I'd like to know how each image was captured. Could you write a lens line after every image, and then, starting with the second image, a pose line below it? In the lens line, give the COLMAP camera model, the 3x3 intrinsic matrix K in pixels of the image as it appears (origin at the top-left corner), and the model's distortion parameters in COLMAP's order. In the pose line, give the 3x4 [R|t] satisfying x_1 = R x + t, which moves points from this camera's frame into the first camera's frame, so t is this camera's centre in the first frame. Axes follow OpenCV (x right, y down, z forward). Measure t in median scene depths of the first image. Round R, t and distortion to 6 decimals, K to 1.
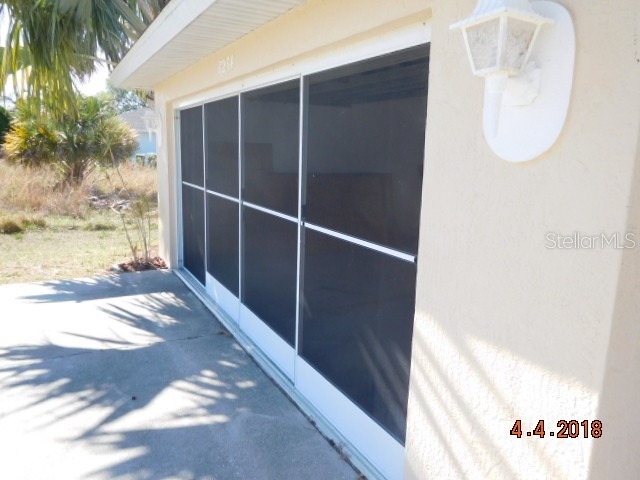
lens RADIAL K [[493.0, 0, 309.2], [0, 493.0, 241.6], [0, 0, 1]] dist [-0.014981, -0.003699]
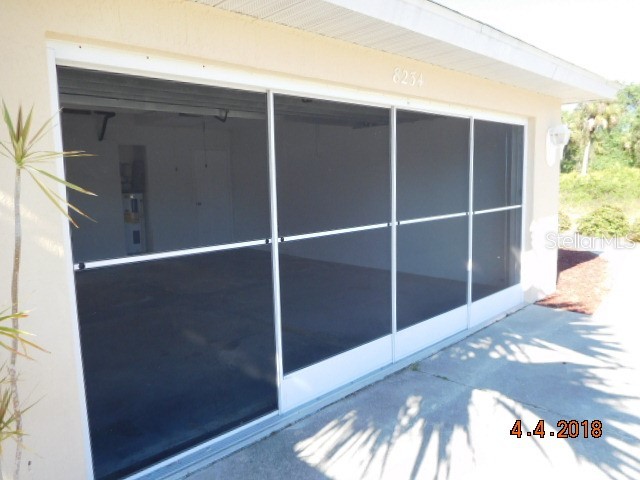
lens RADIAL K [[472.5, 0, 320.0], [0, 472.5, 240.0], [0, 0, 1]] dist [0.004157, 0.002789]
pose [[-0.301751, -0.130200, 0.944454, -1.056111], [0.201746, 0.959477, 0.196729, -0.284717], [-0.931797, 0.249903, -0.263256, 1.533467]]
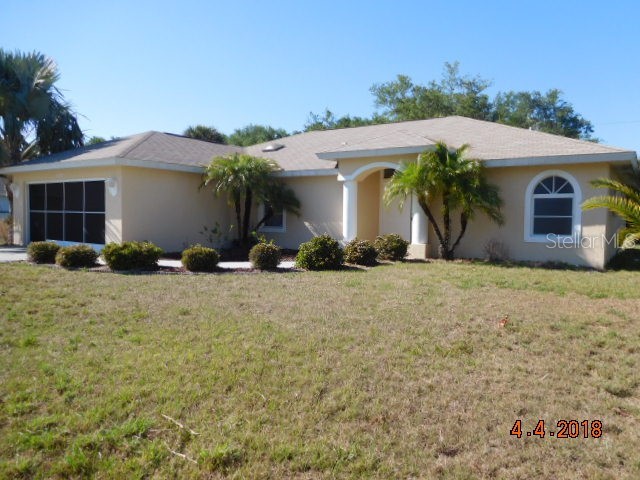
lens RADIAL K [[472.5, 0, 320.0], [0, 472.5, 240.0], [0, 0, 1]] dist [0.004157, 0.002789]
pose [[0.890333, -0.029448, 0.454357, -0.052961], [0.086826, 0.990575, -0.105936, 0.746878], [-0.446955, 0.133768, 0.884498, -3.288835]]
